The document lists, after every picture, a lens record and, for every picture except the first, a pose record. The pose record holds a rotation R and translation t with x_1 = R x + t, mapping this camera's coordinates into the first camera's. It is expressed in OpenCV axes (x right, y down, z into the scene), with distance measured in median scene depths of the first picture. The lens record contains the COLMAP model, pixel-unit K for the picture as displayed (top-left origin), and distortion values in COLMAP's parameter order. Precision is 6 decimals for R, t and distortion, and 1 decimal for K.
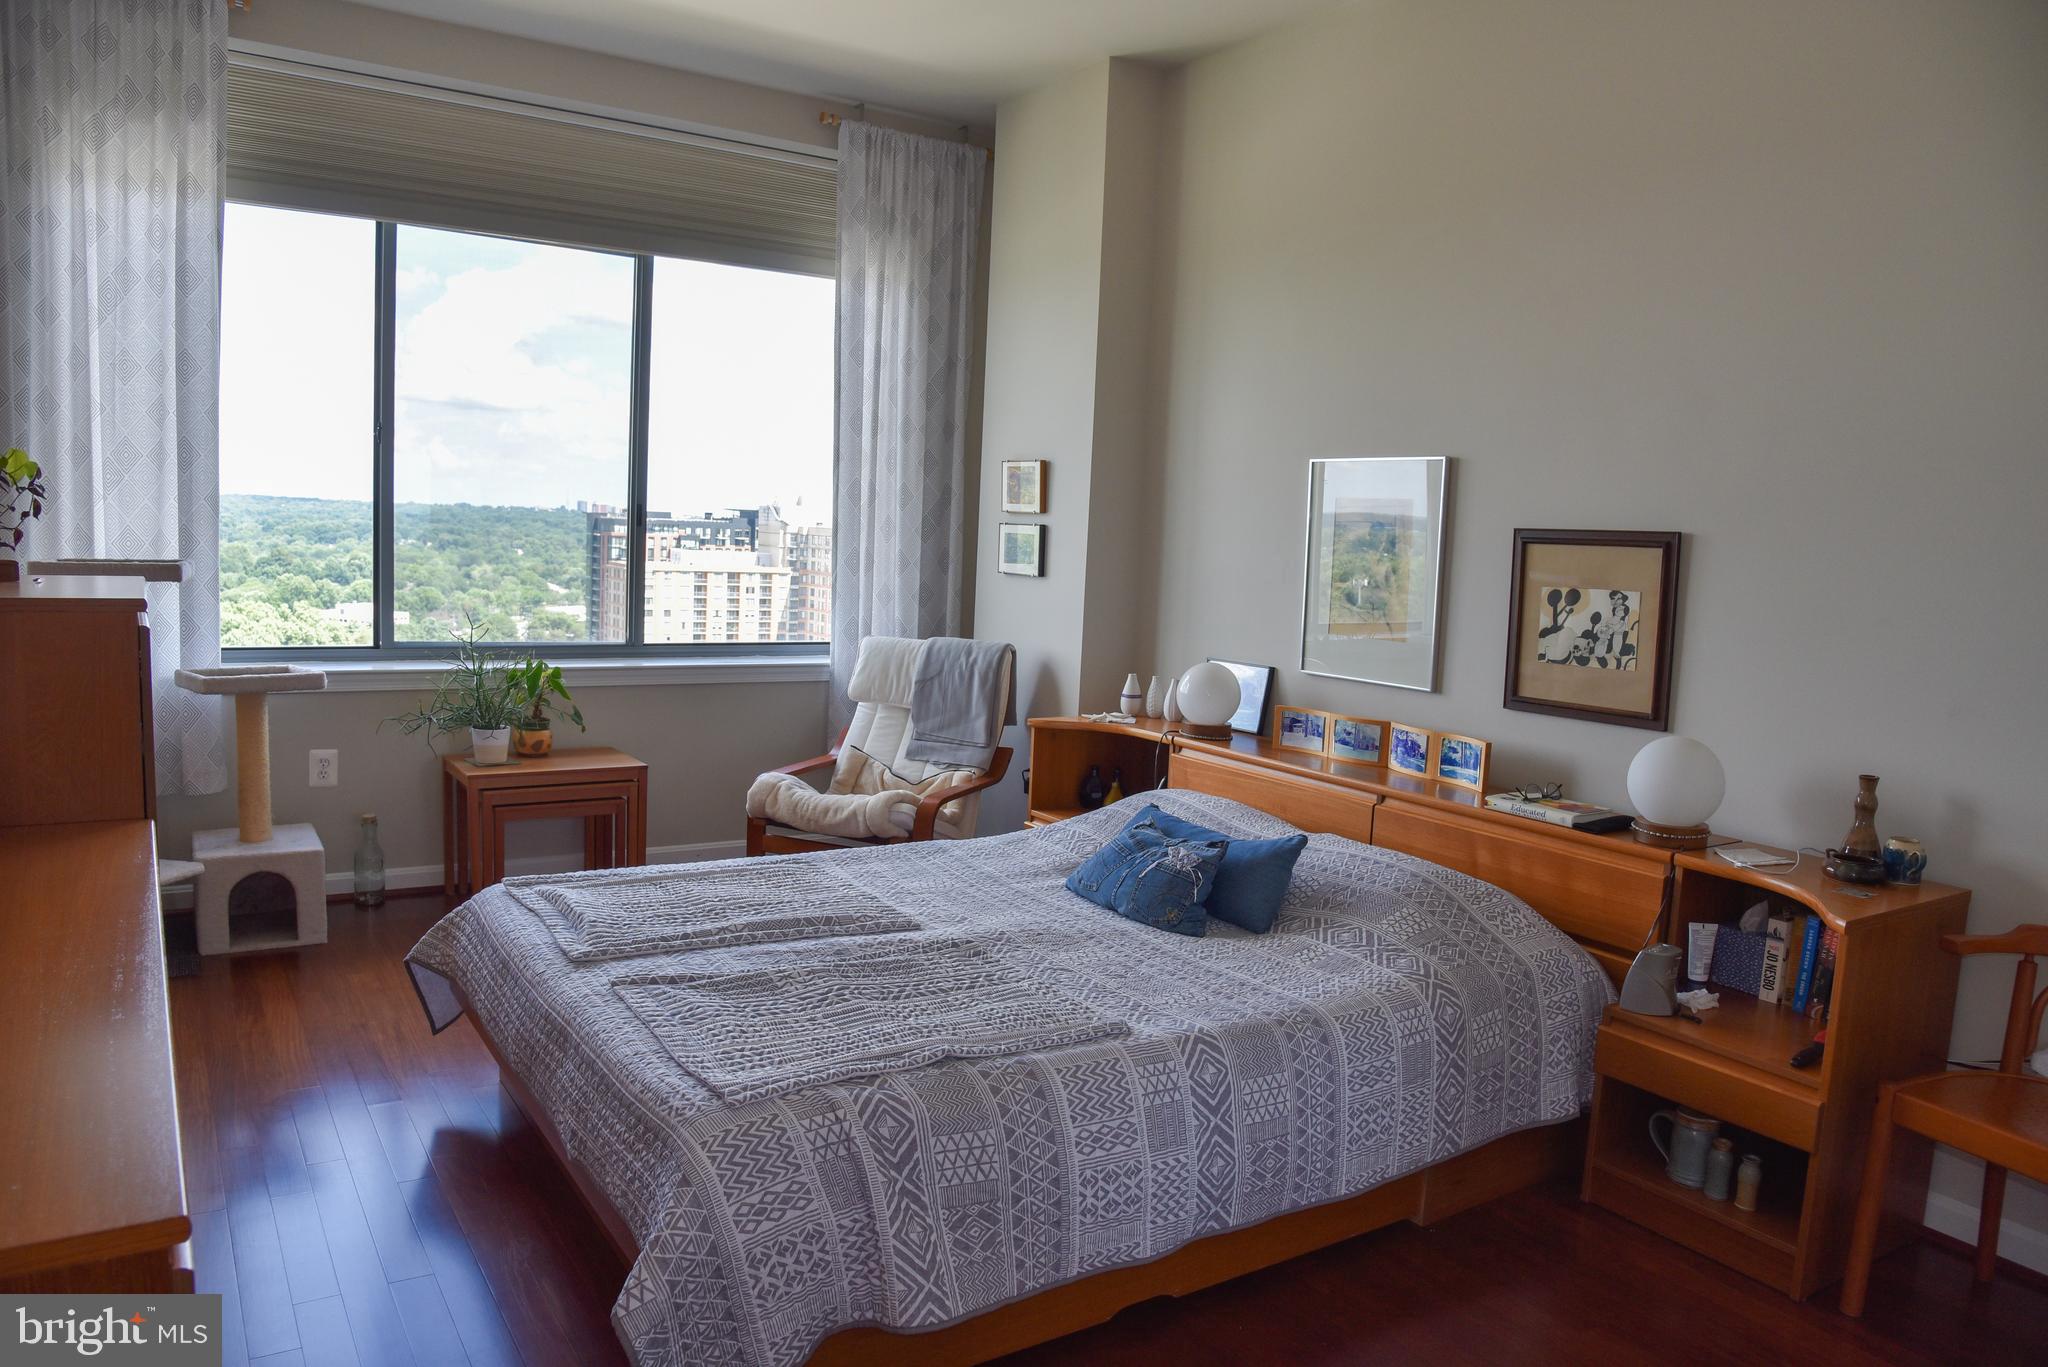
lens RADIAL K [[1409.3, 0, 1004.7], [0, 1409.3, 687.3], [0, 0, 1]] dist [-0.119392, 0.076979]
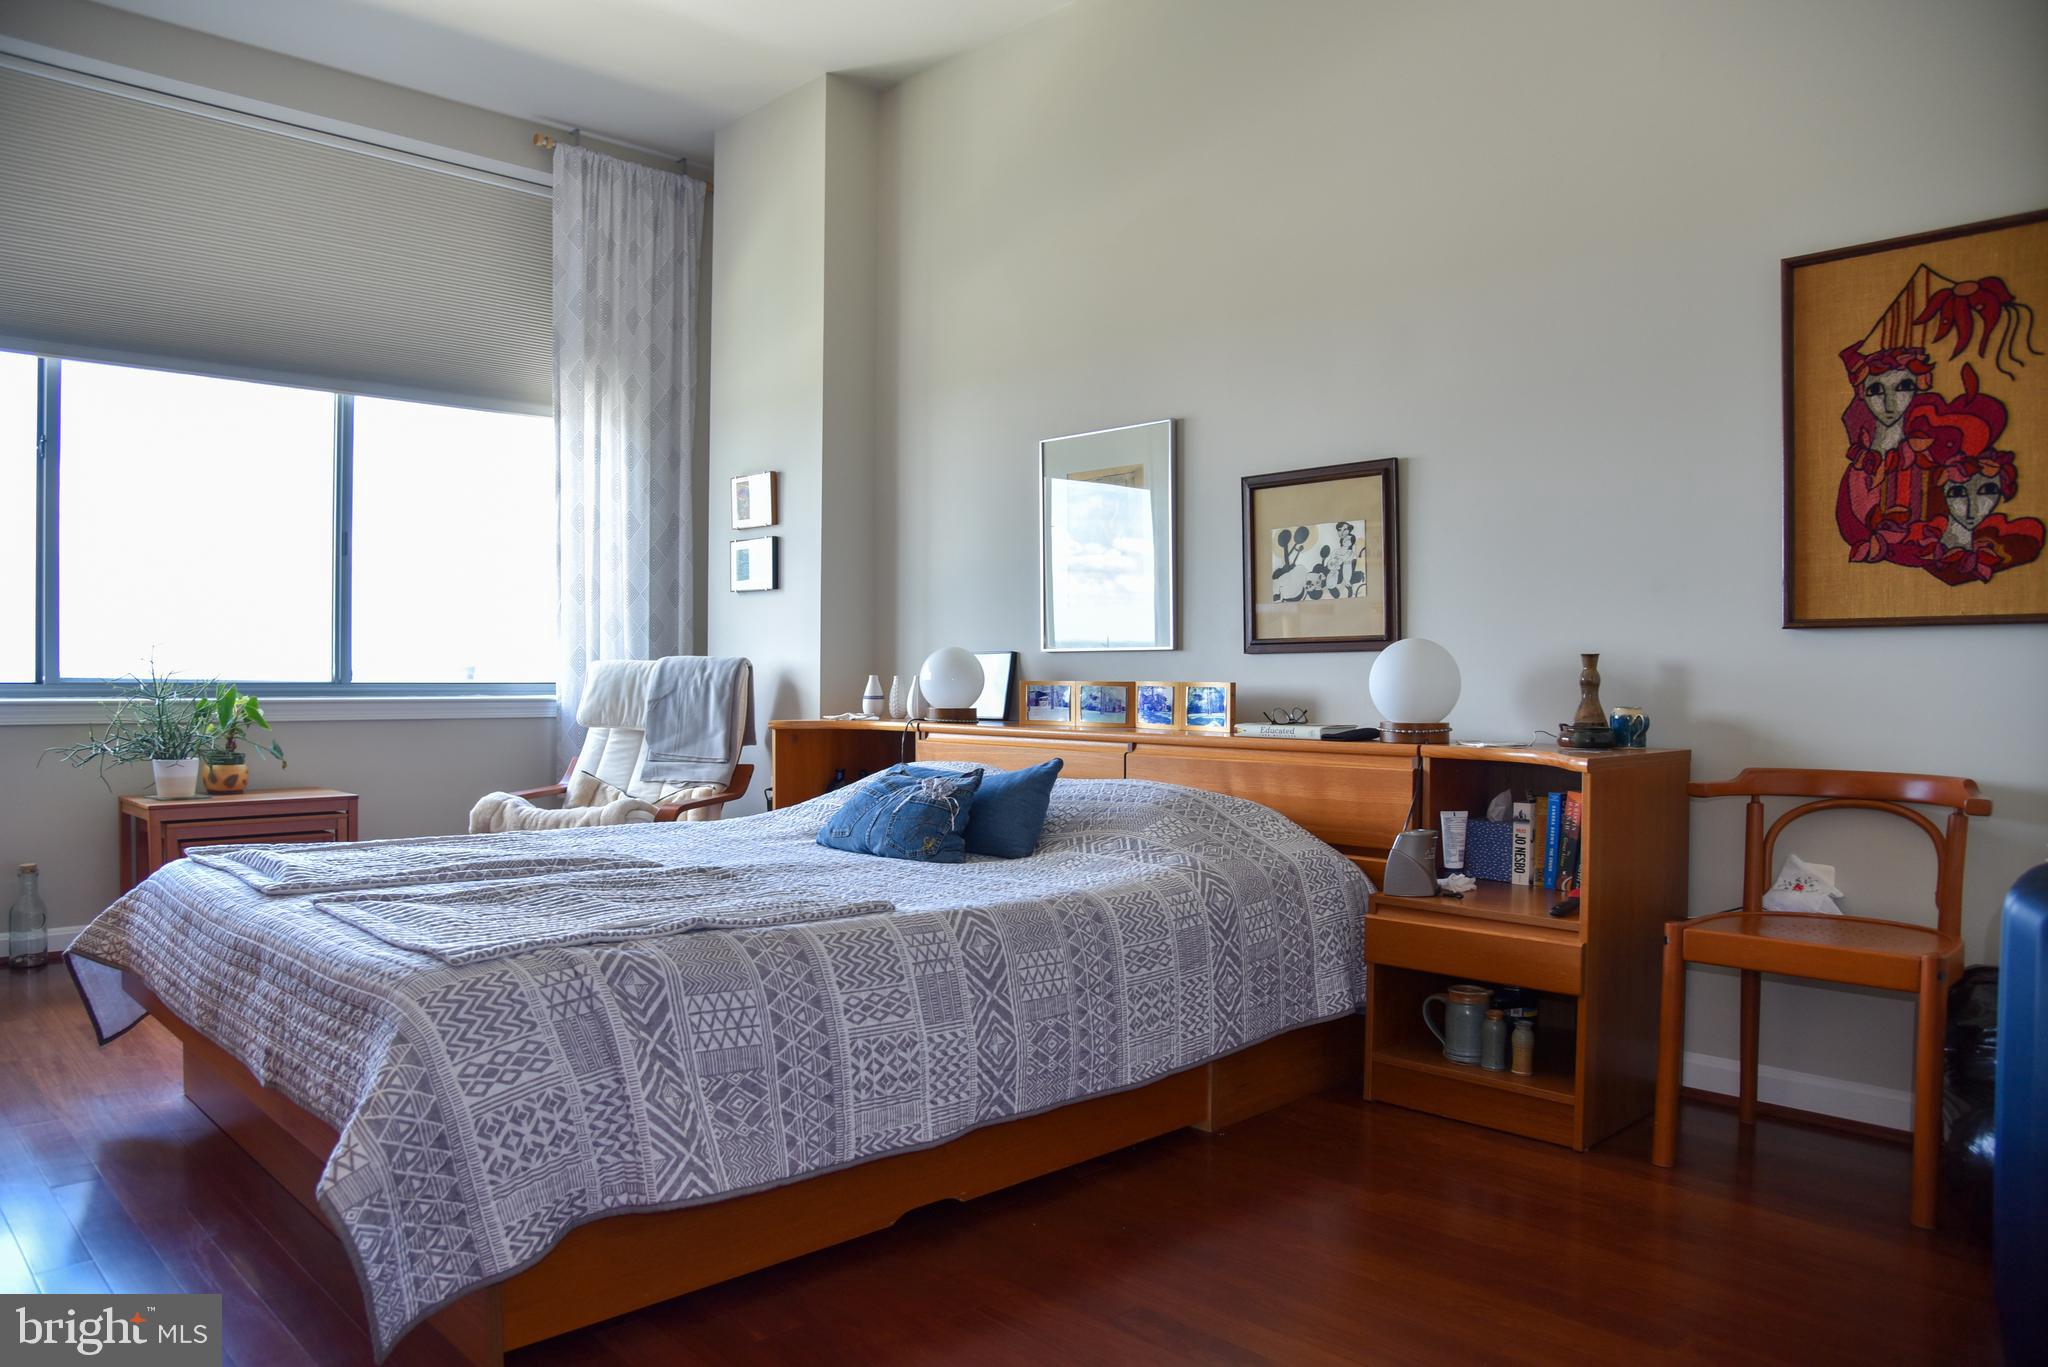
lens RADIAL K [[1409.3, 0, 1004.7], [0, 1409.3, 687.3], [0, 0, 1]] dist [-0.119392, 0.076979]
pose [[0.981221, -0.040748, 0.188535, -0.007988], [0.059313, 0.993813, -0.093902, 0.159005], [-0.183542, 0.103321, 0.977567, 0.042399]]
